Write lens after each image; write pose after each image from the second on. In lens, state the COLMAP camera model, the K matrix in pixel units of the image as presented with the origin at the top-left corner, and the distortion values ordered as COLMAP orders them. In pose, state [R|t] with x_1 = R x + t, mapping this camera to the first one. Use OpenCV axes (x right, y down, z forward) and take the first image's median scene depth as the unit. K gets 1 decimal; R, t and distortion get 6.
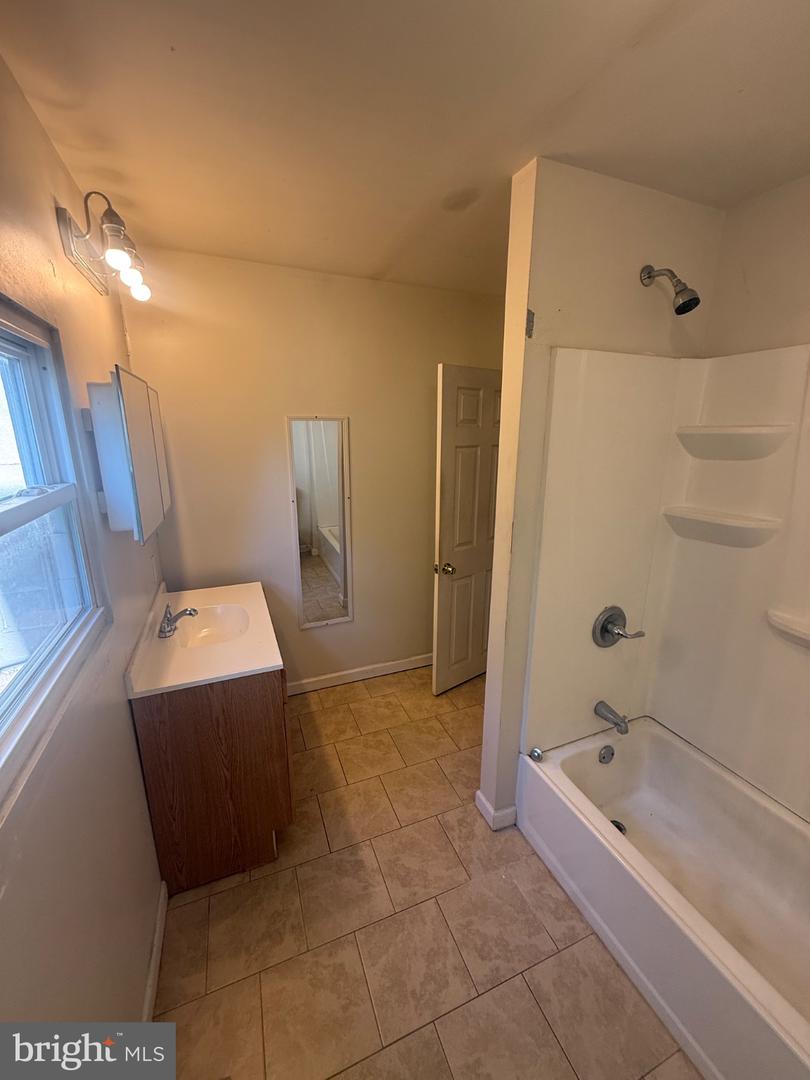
lens RADIAL K [[428.7, 0, 405.2], [0, 428.7, 544.4], [0, 0, 1]] dist [-0.001804, -0.000179]
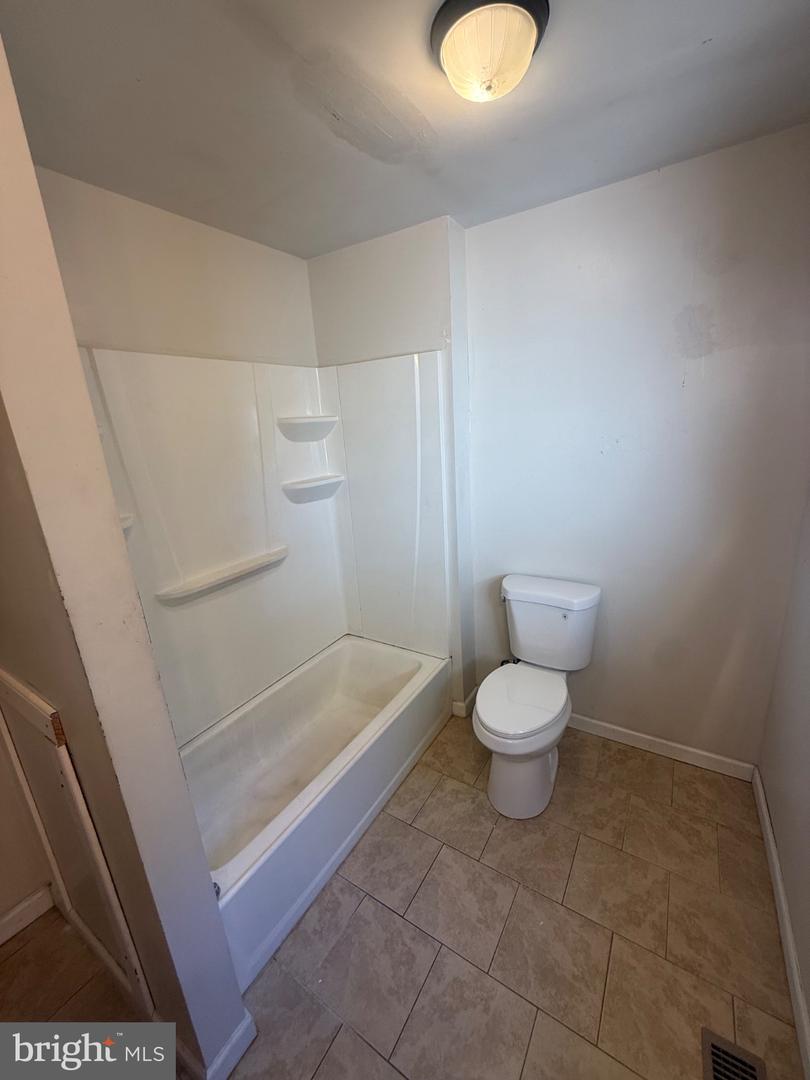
lens RADIAL K [[428.7, 0, 408.5], [0, 428.7, 531.5], [0, 0, 1]] dist [-0.001804, -0.000179]
pose [[-0.583005, -0.168812, 0.794737, -0.395472], [0.272556, 0.880856, 0.387047, -0.245340], [-0.765388, 0.442261, -0.467533, 0.976056]]
